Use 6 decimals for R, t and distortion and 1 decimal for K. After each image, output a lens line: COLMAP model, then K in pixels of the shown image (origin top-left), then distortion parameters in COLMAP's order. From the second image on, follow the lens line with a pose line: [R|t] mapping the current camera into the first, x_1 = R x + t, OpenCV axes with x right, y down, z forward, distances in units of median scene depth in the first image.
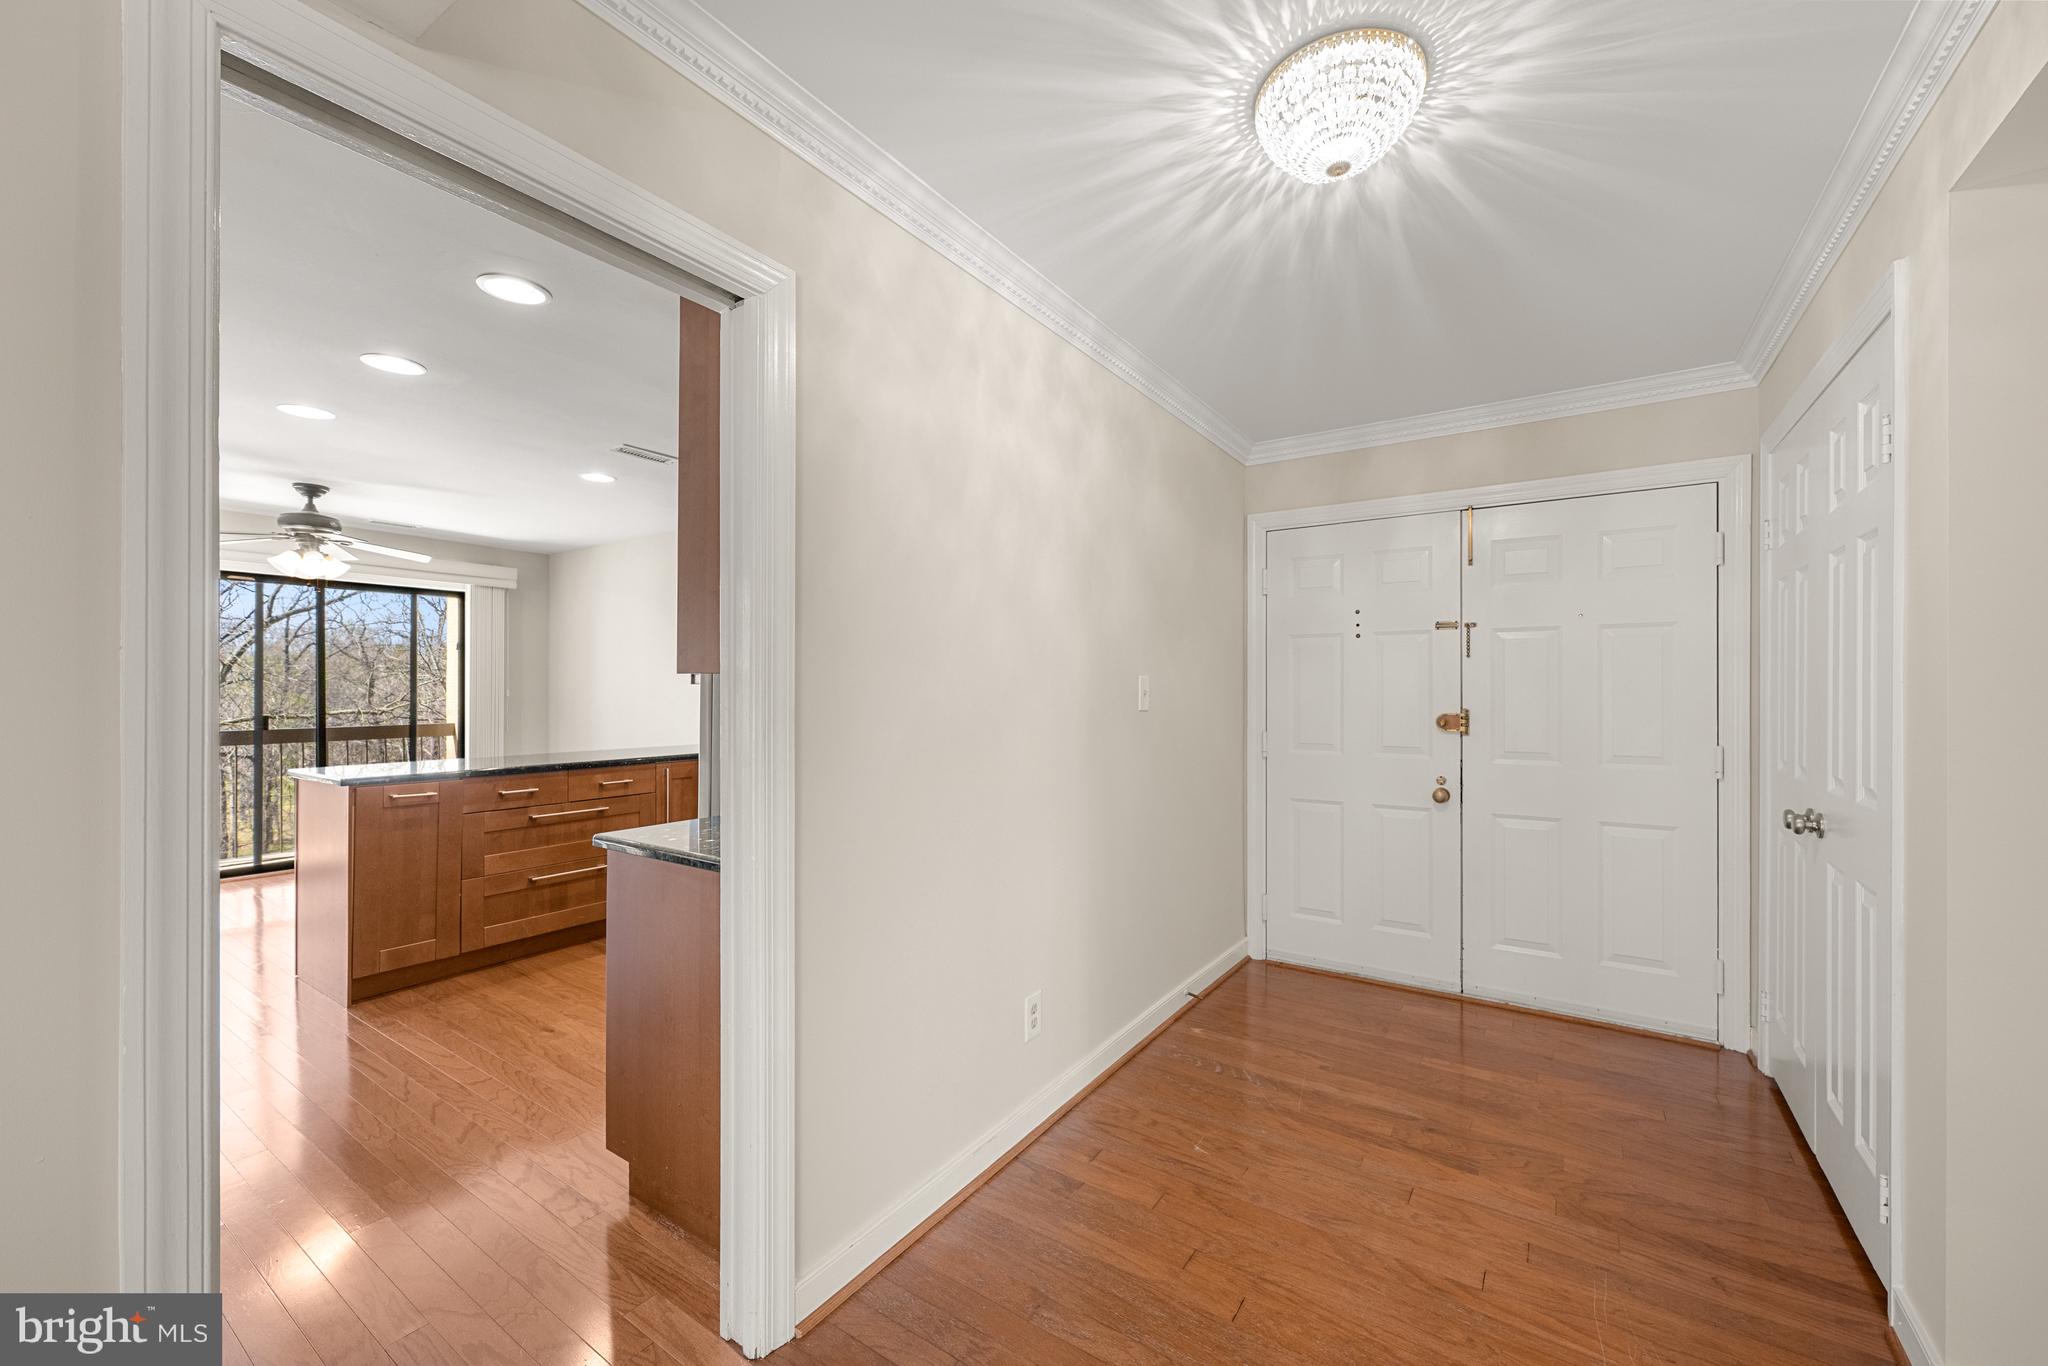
lens RADIAL K [[814.5, 0, 1030.8], [0, 814.5, 694.2], [0, 0, 1]] dist [-0.002210, 0.000029]
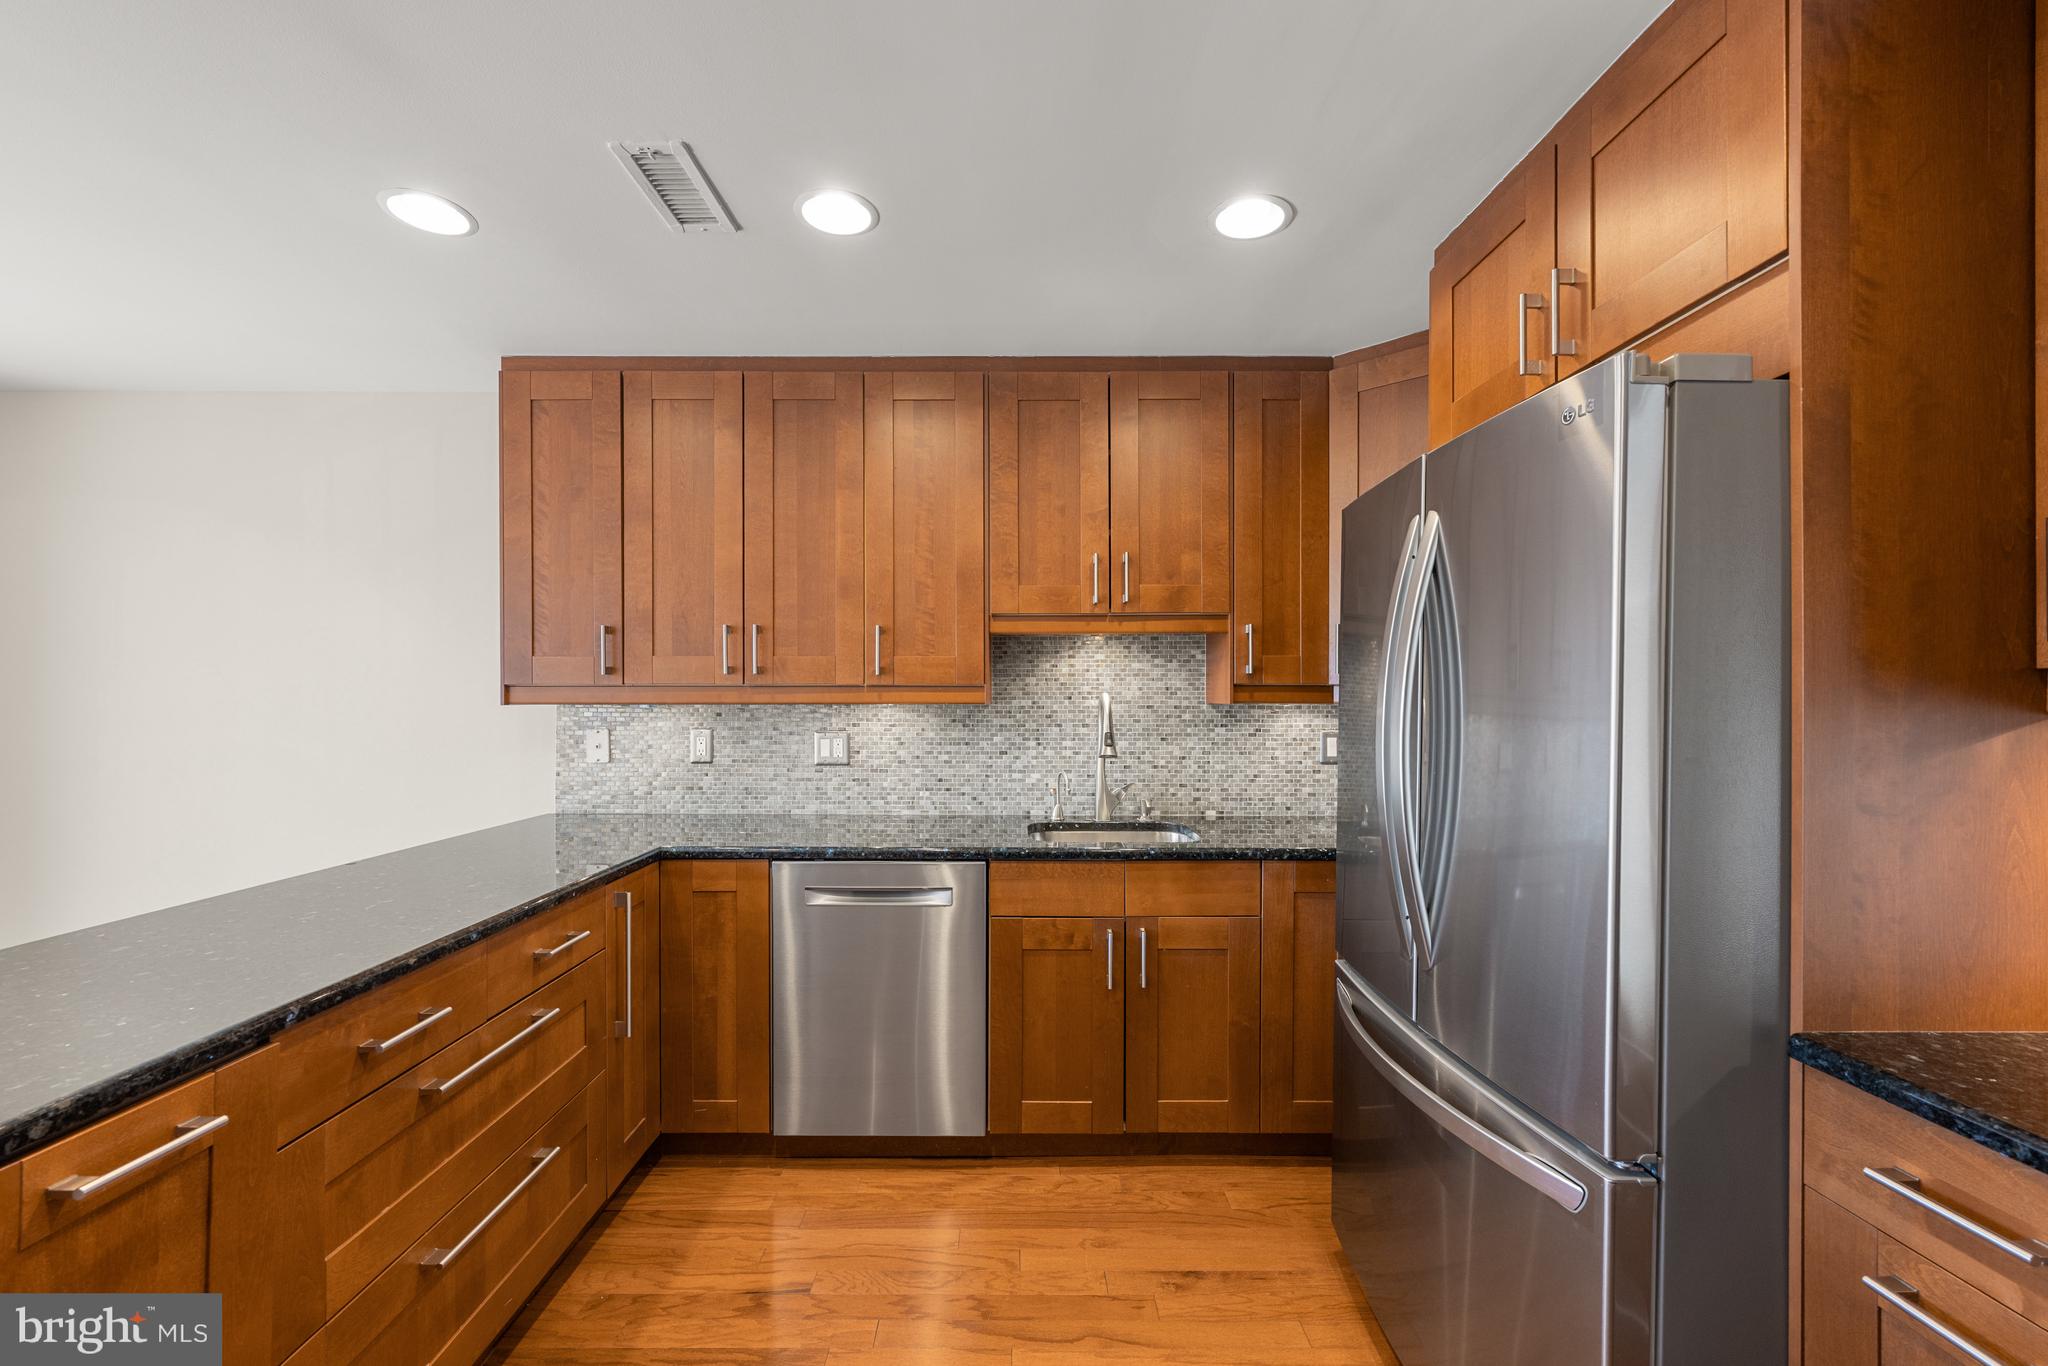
lens RADIAL K [[814.1, 0, 1019.8], [0, 814.1, 707.3], [0, 0, 1]] dist [-0.009314, 0.000234]
pose [[0.823501, 0.003803, 0.567302, -0.573413], [-0.002401, 0.999992, -0.003217, -0.014287], [-0.567310, 0.001287, 0.823504, 0.538238]]
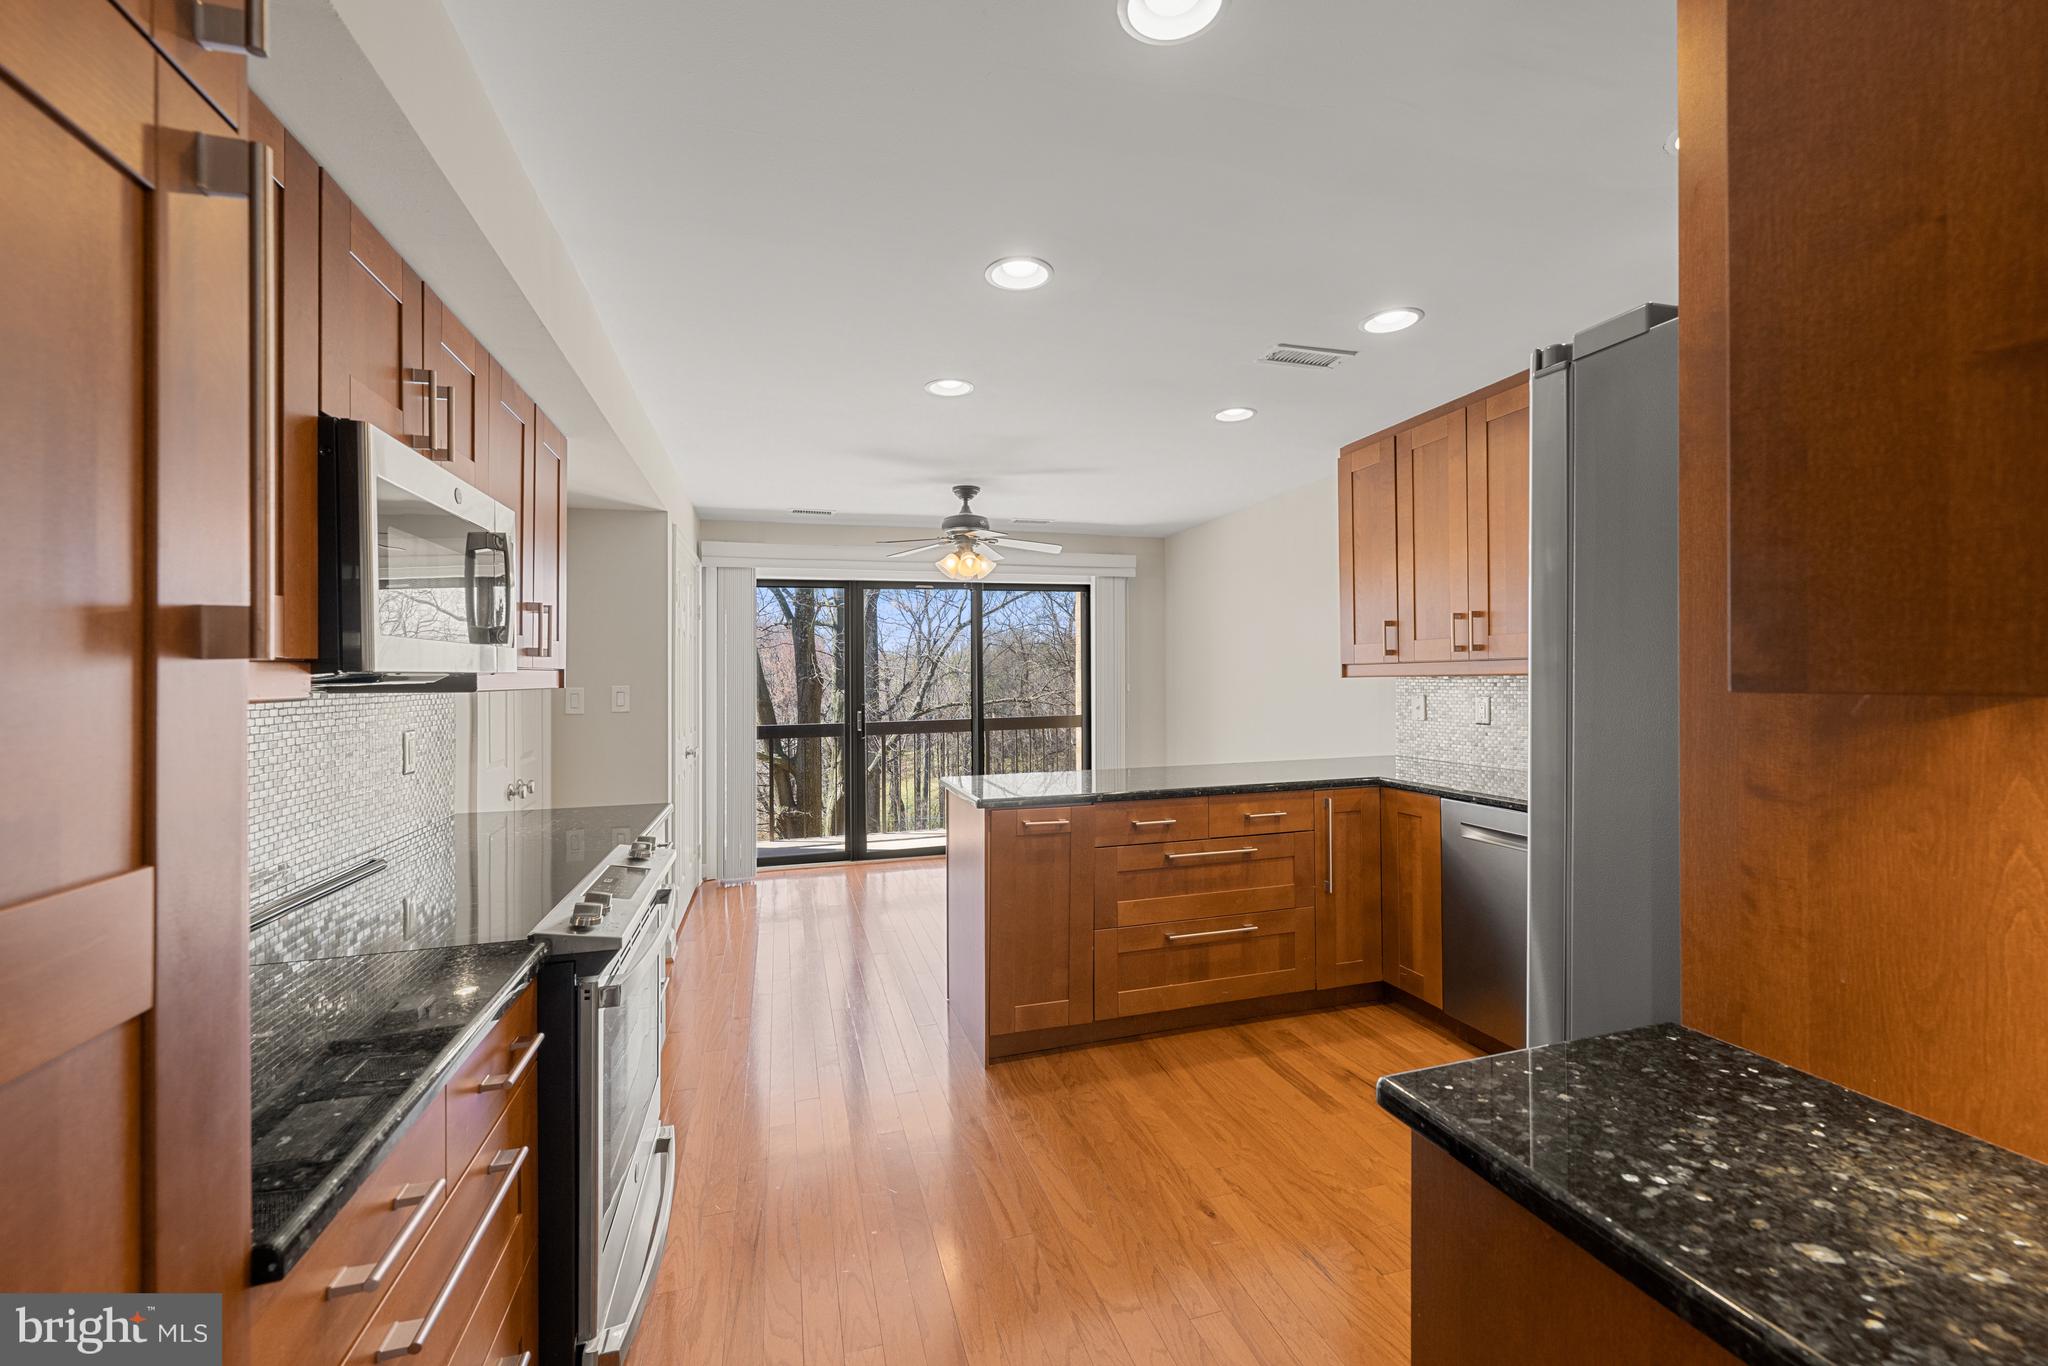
lens RADIAL K [[811.2, 0, 1025.4], [0, 811.2, 671.4], [0, 0, 1]] dist [-0.000025, 0.000045]
pose [[0.777317, -0.012525, -0.628985, -0.220855], [0.005390, 0.999898, -0.013250, -0.014107], [0.629087, 0.006910, 0.777305, 0.299443]]
